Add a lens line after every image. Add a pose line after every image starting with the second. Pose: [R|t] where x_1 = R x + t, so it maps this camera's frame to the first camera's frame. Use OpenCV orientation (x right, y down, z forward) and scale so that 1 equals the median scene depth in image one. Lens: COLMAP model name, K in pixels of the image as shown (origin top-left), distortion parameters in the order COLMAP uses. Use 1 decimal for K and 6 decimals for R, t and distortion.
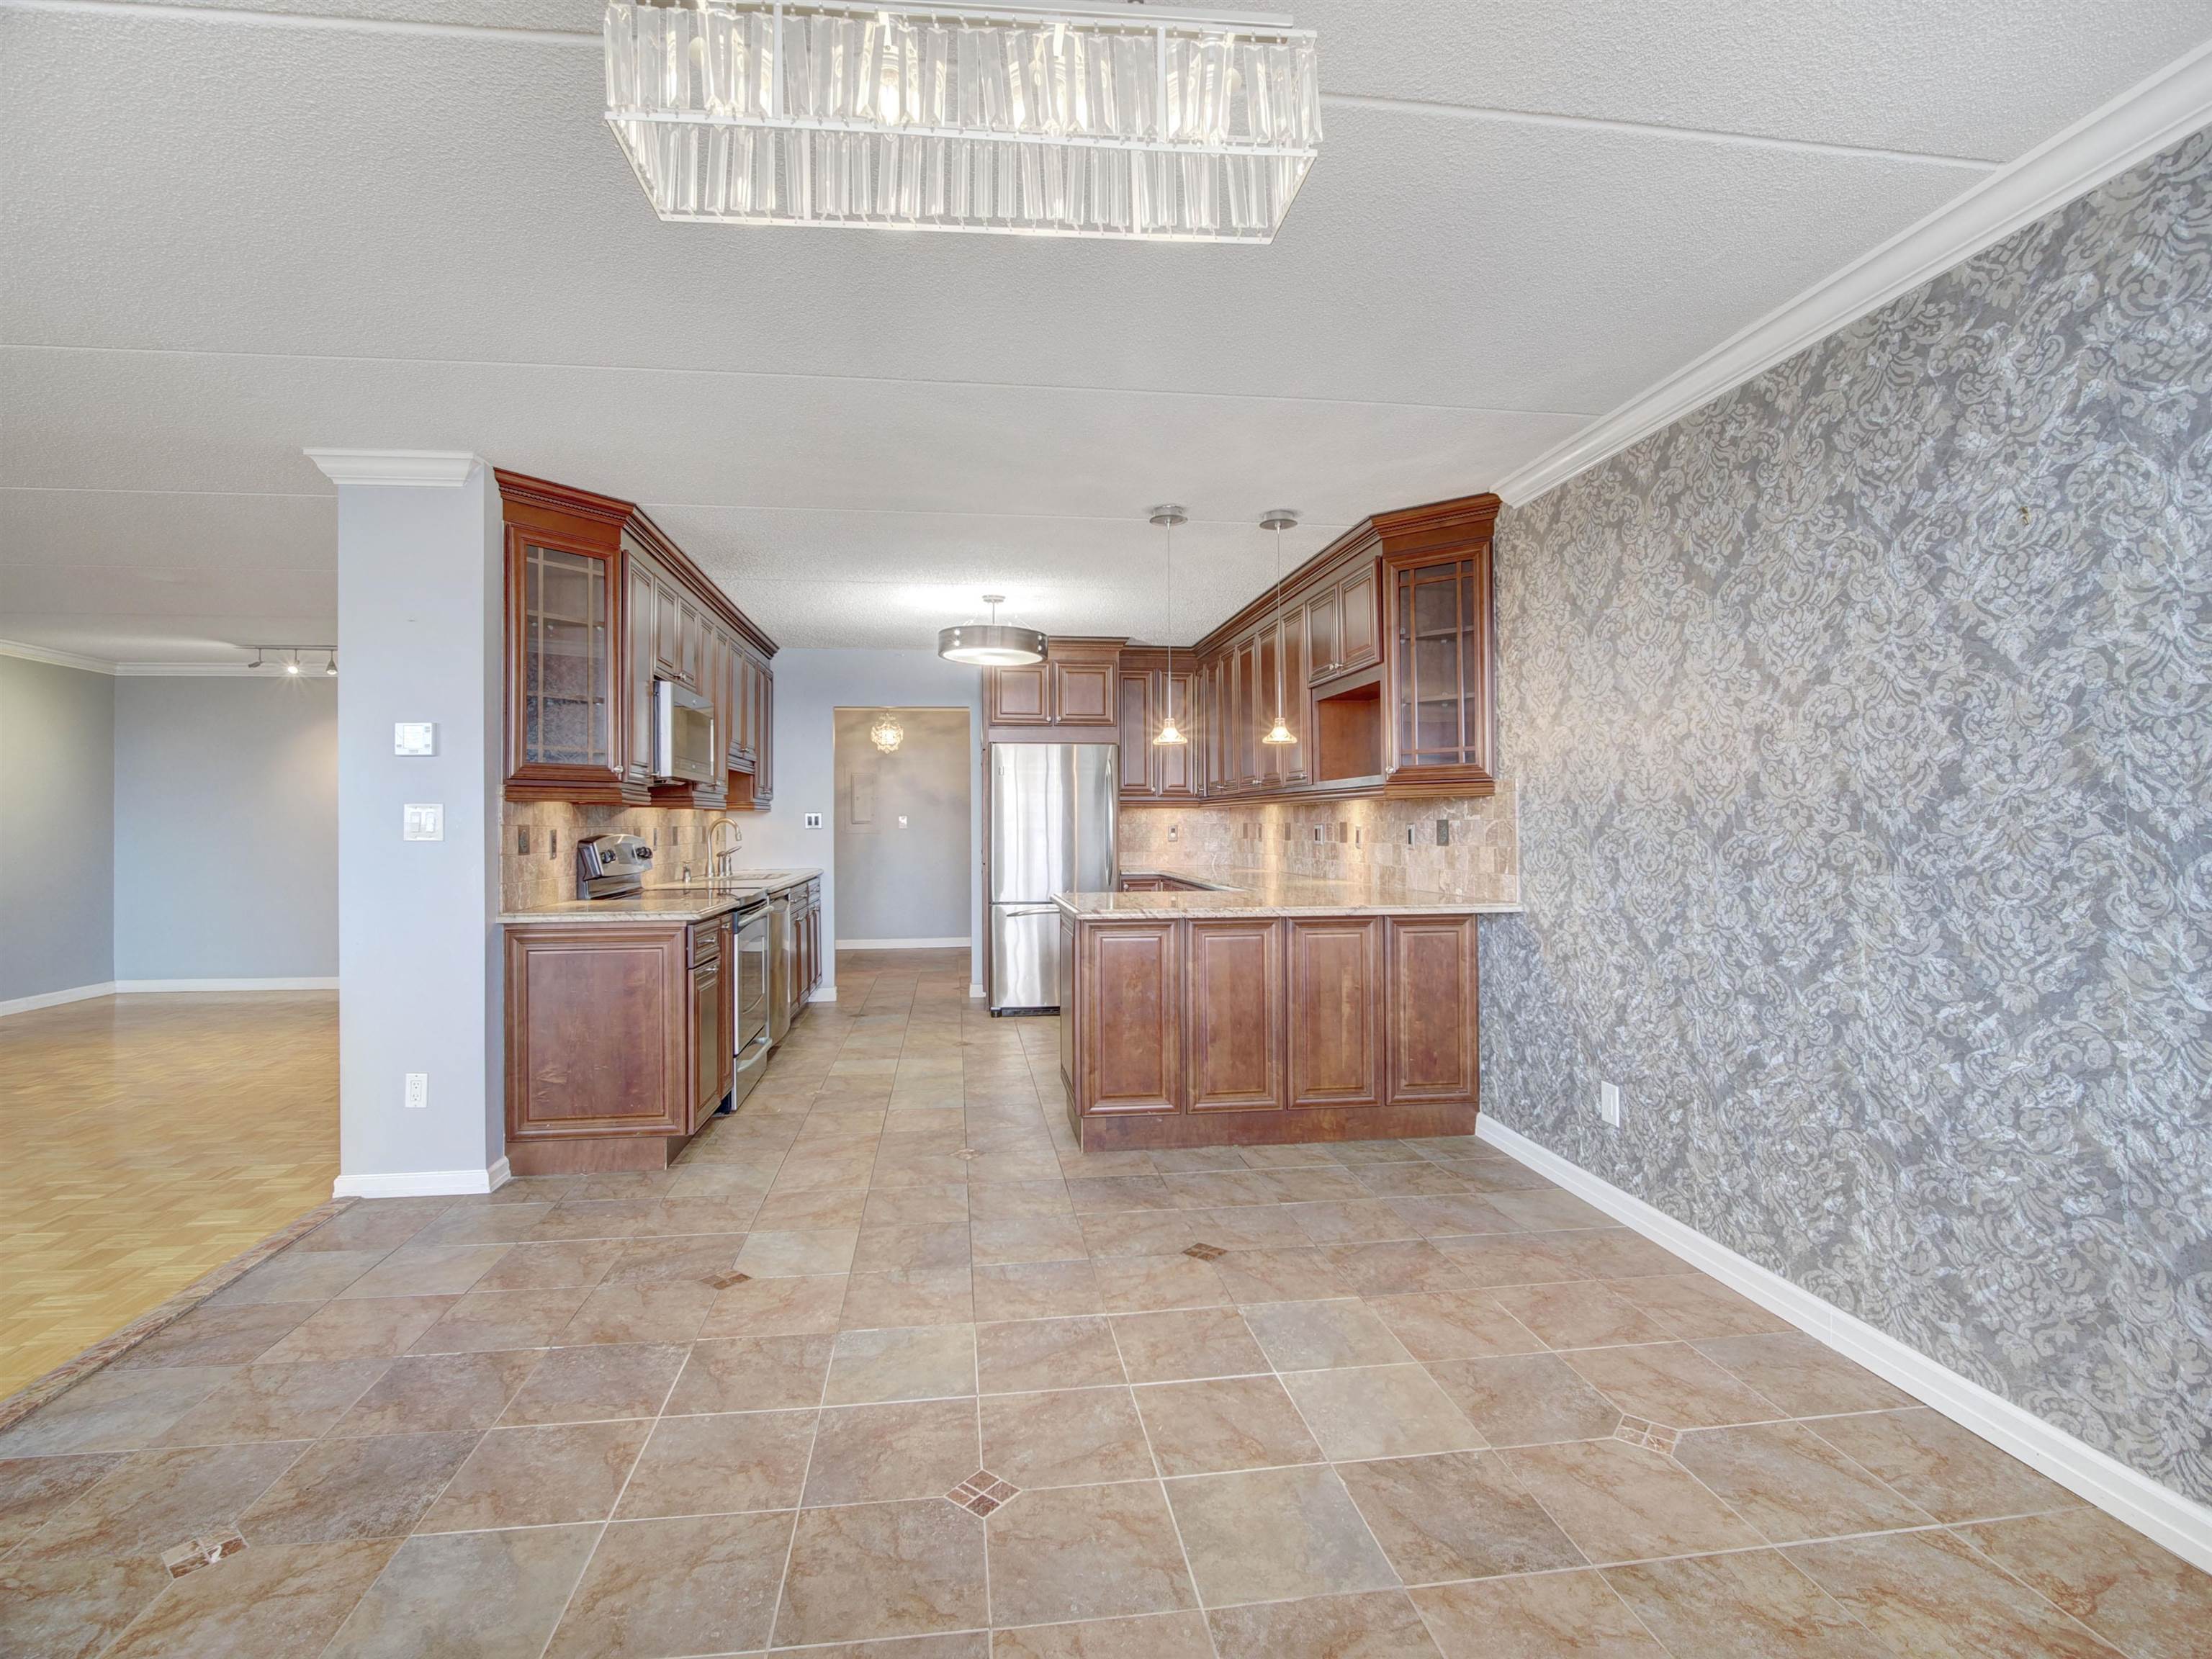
lens RADIAL K [[1047.0, 0, 1080.9], [0, 1047.0, 817.2], [0, 0, 1]] dist [-0.014532, -0.001255]
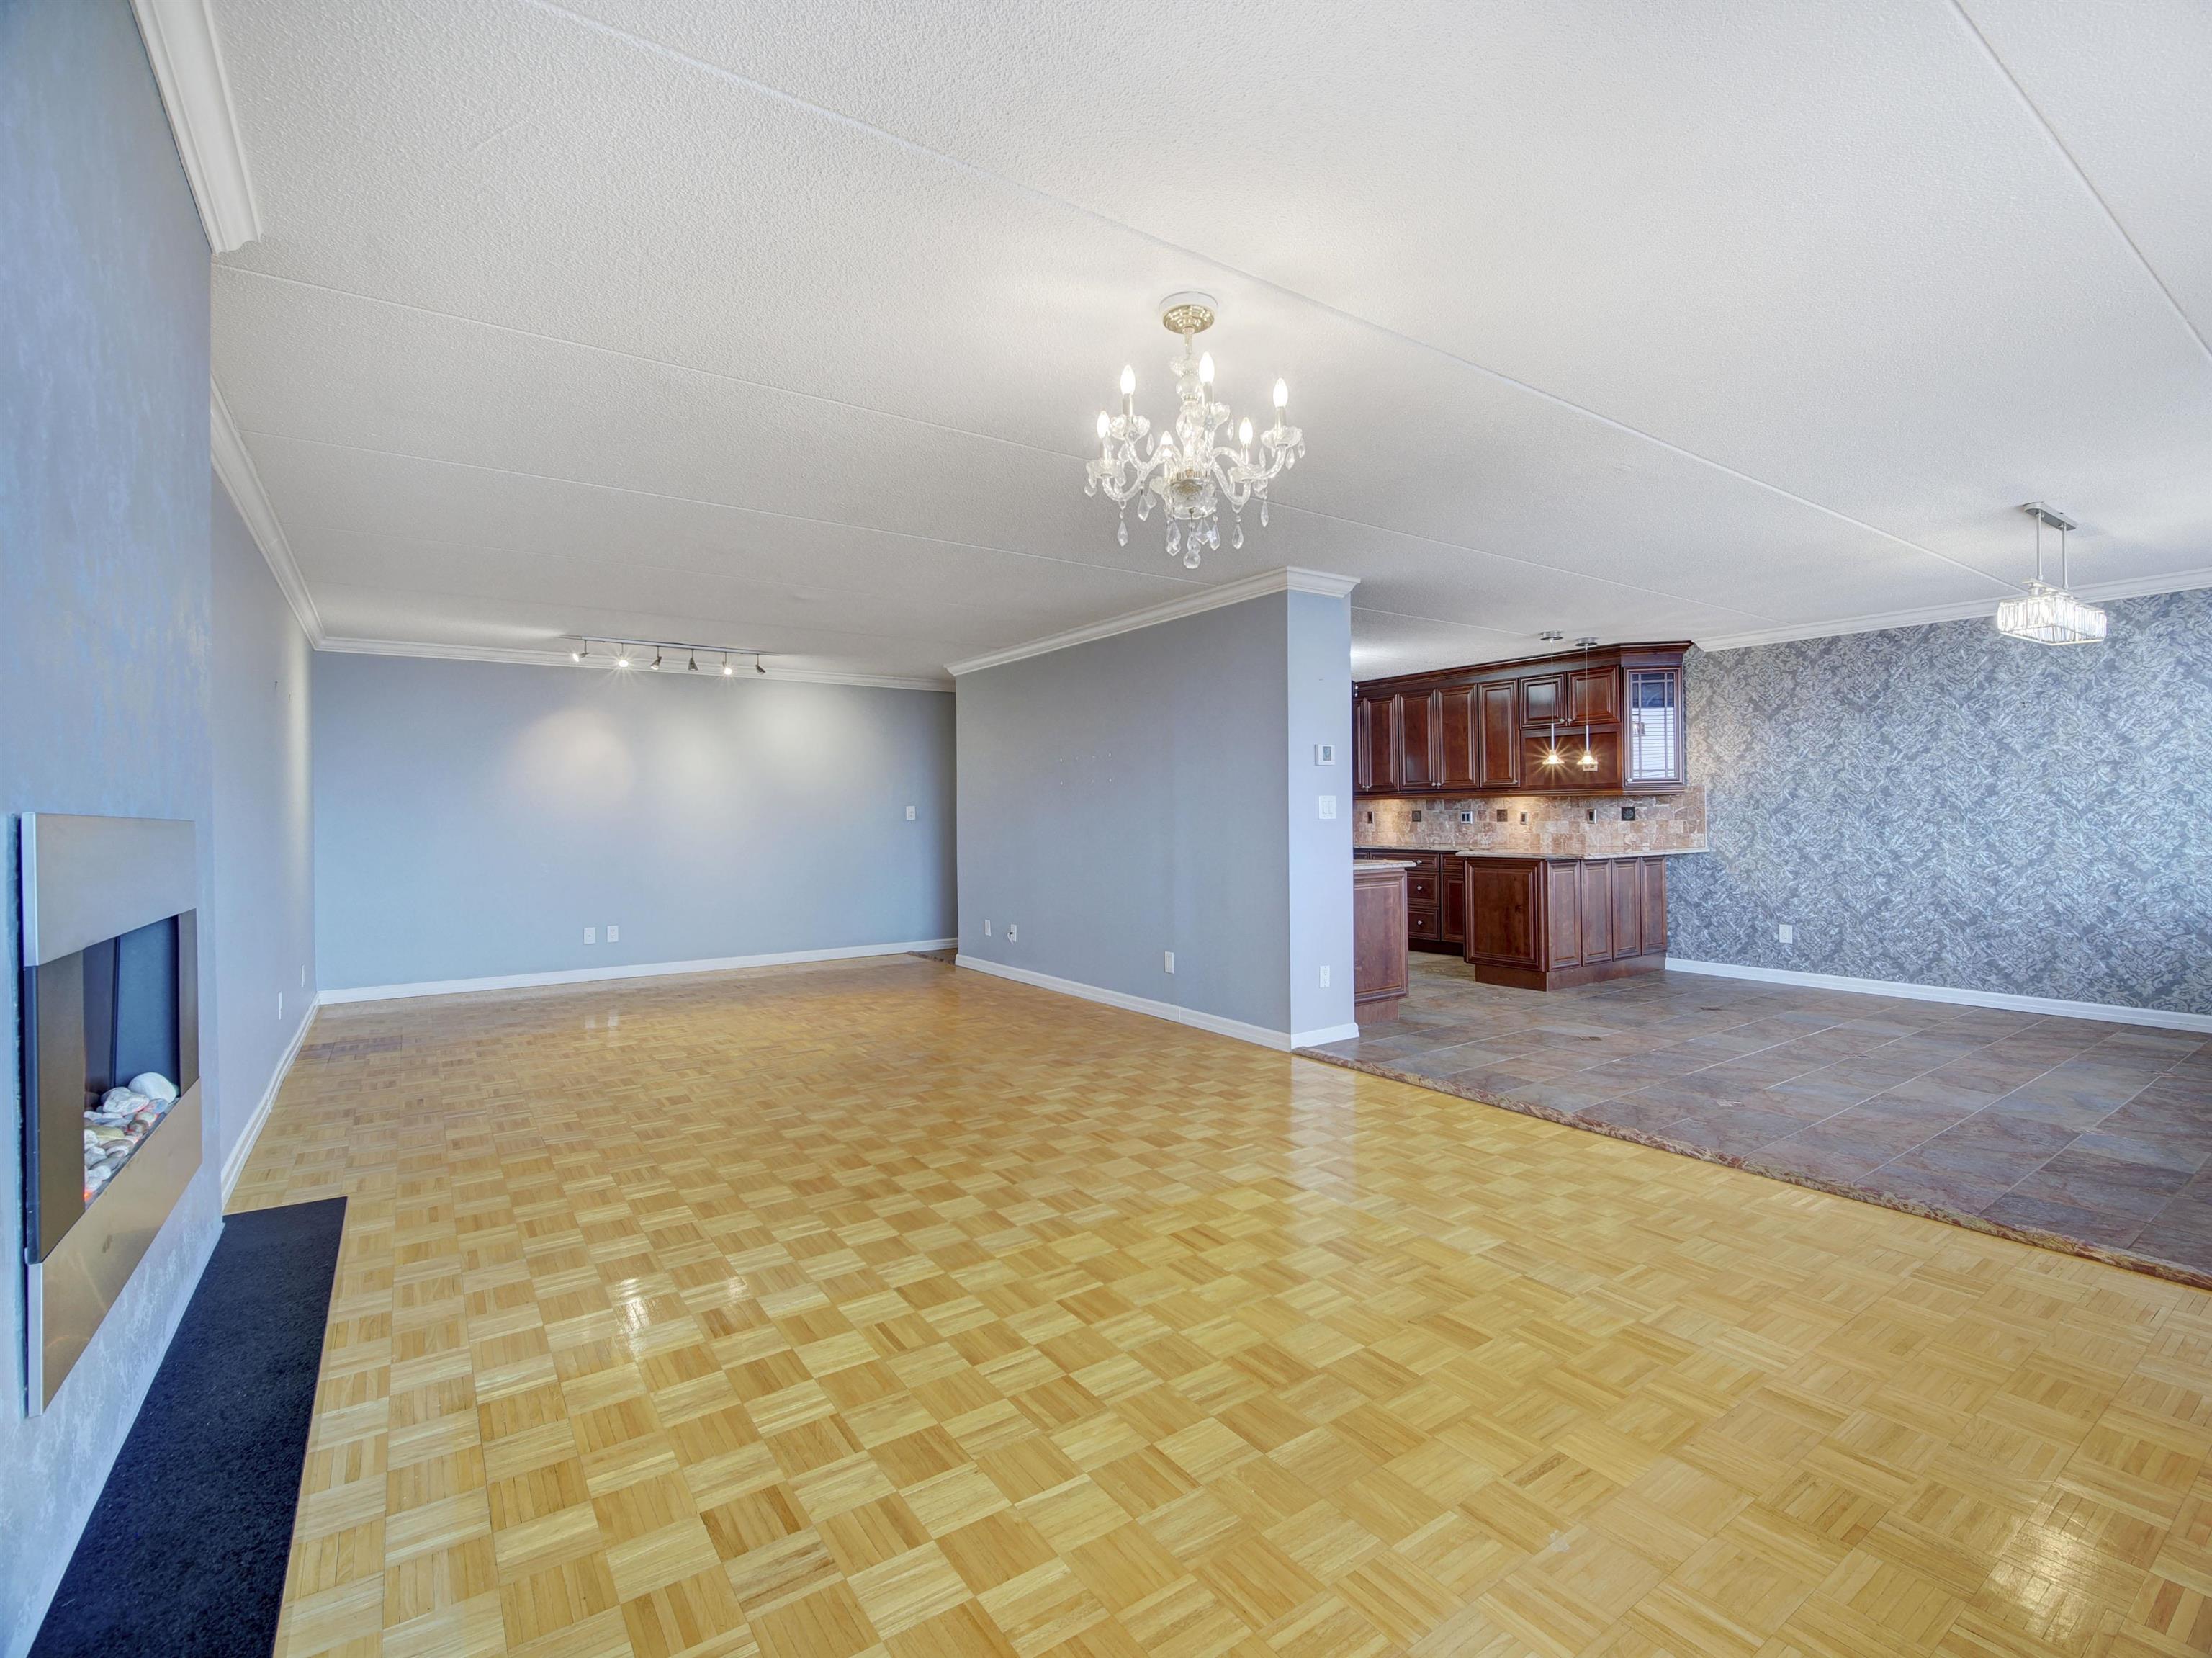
lens RADIAL K [[1023.0, 0, 1110.6], [0, 1023.0, 815.2], [0, 0, 1]] dist [-0.018382, -0.001151]
pose [[0.885503, -0.004058, 0.464616, -1.913674], [0.003004, 0.999991, 0.003008, 0.013338], [-0.464624, -0.001268, 0.885507, -0.259976]]
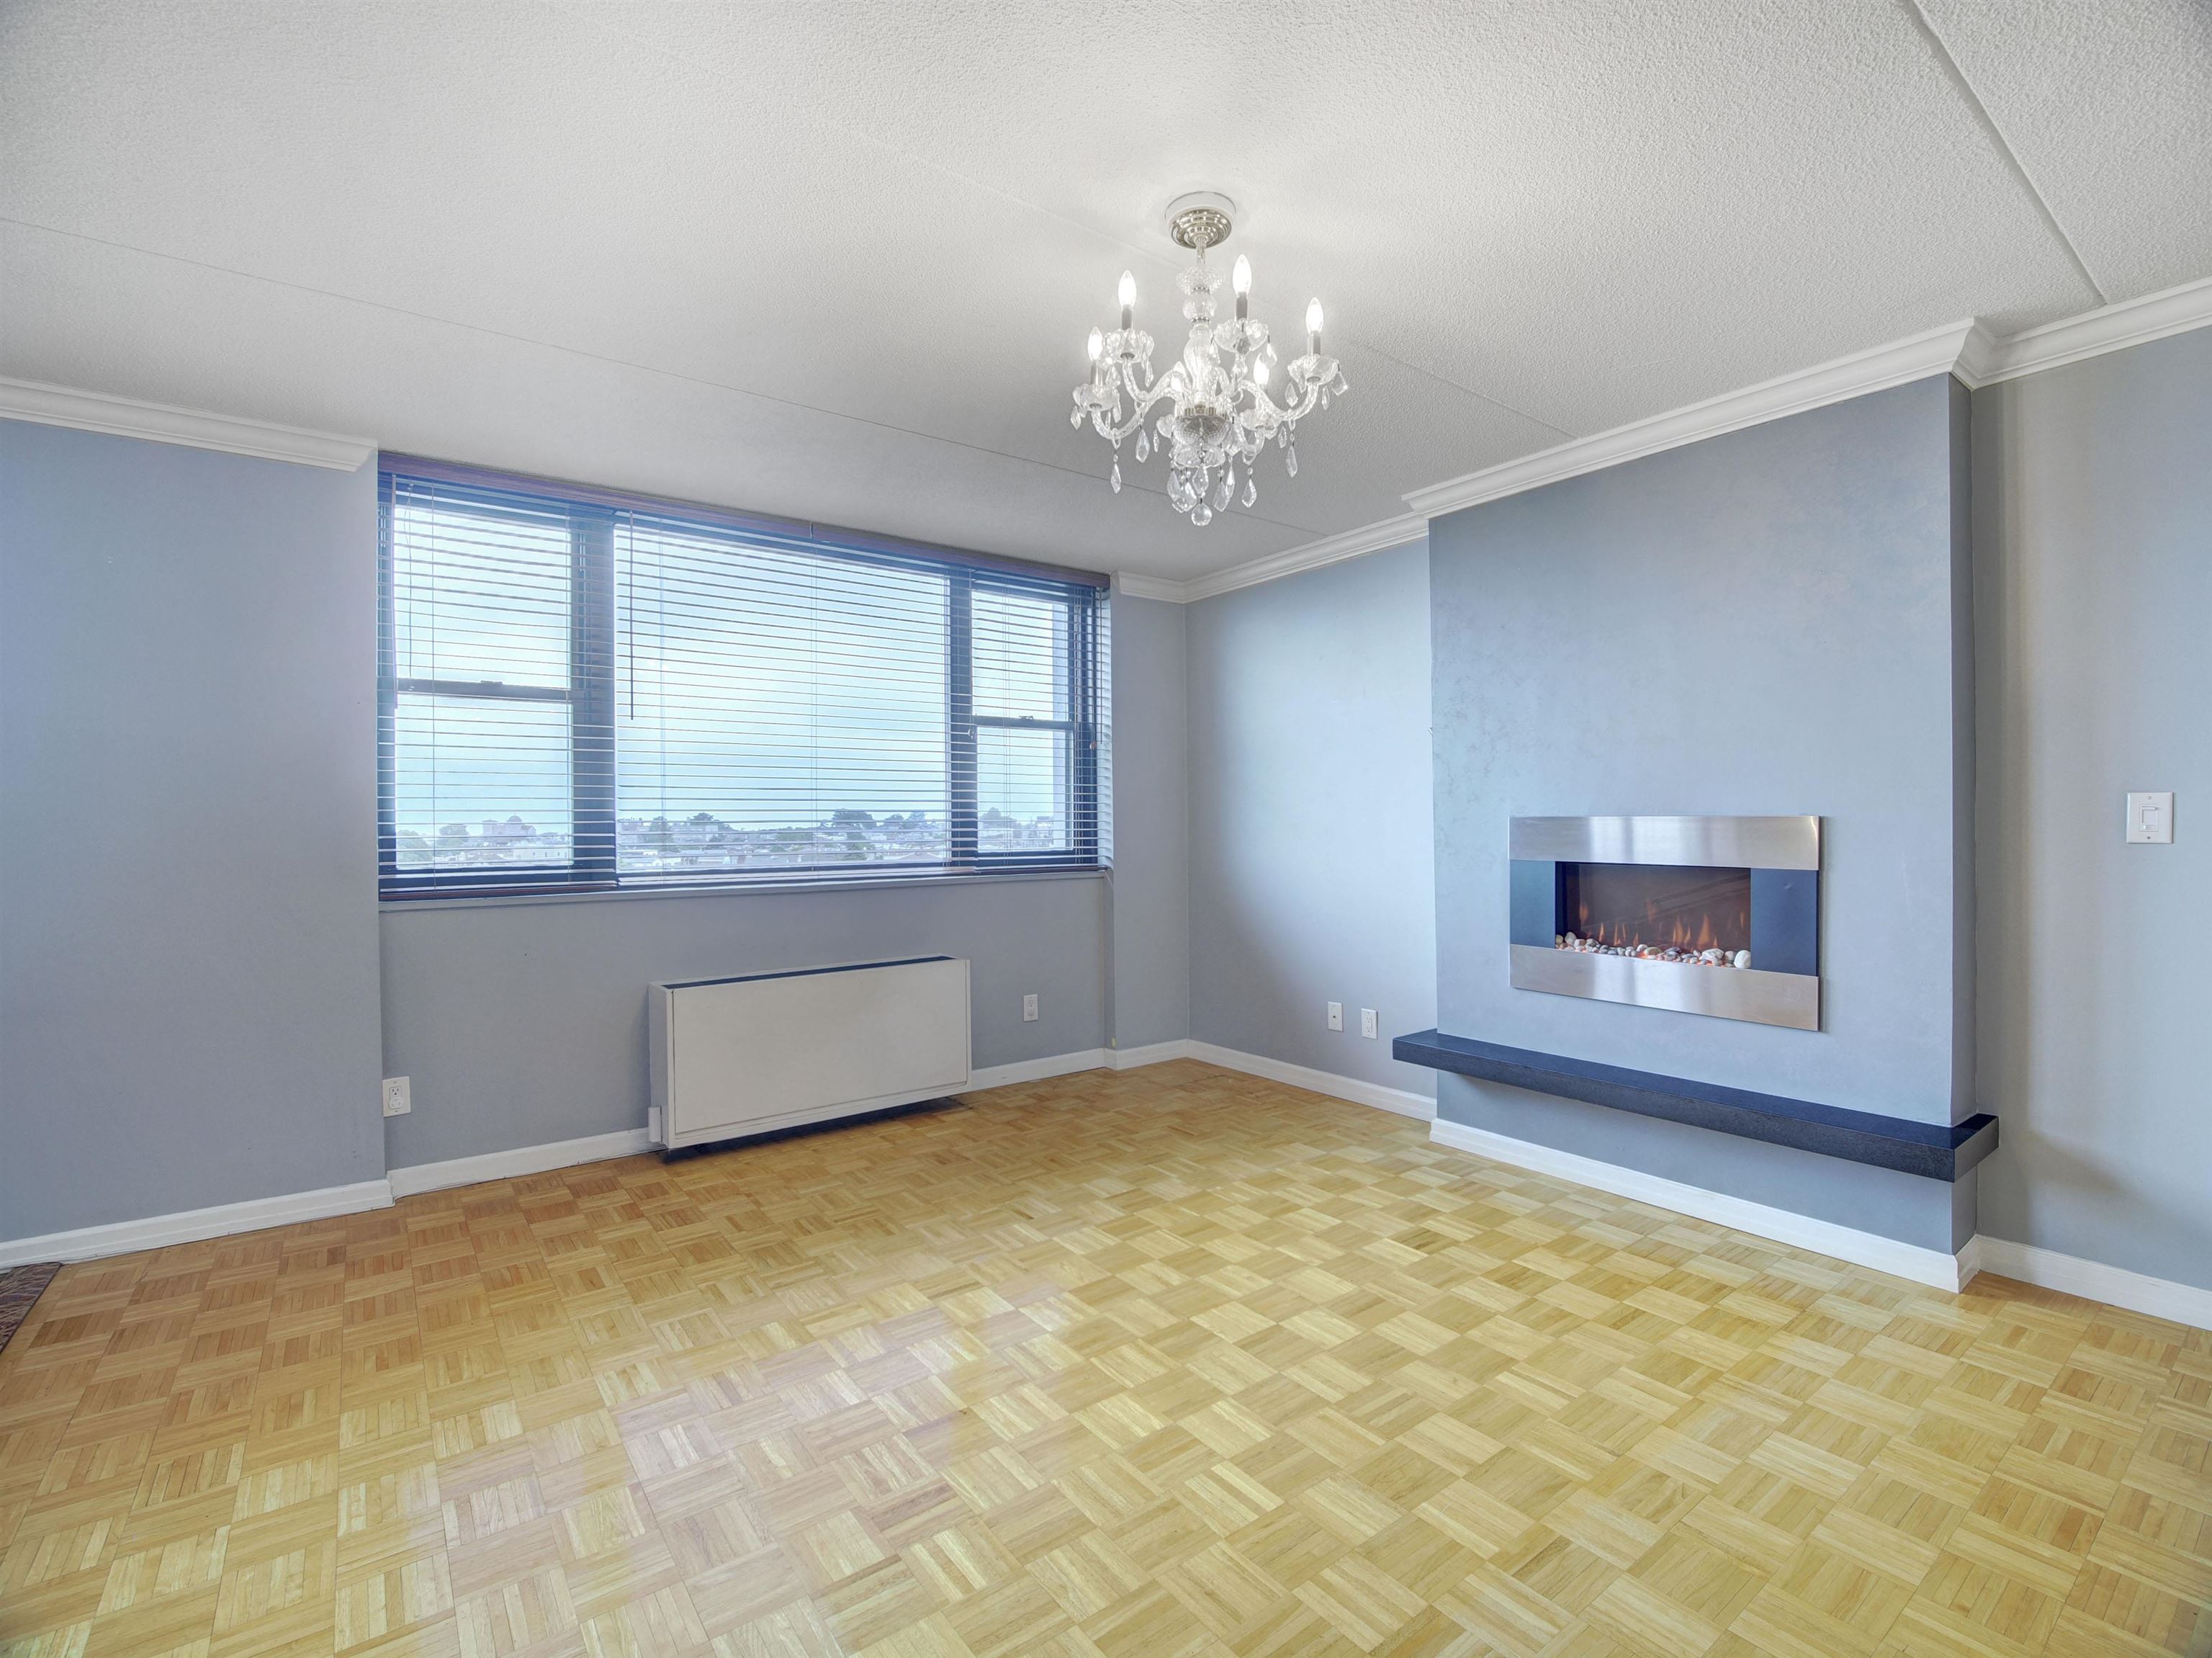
lens RADIAL K [[1004.6, 0, 1108.6], [0, 1004.6, 822.8], [0, 0, 1]] dist [-0.013354, -0.000892]
pose [[-0.868518, 0.011363, -0.495527, -1.056394], [0.014717, 0.999888, -0.002866, 0.015306], [0.495438, -0.009781, -0.868588, 1.017332]]
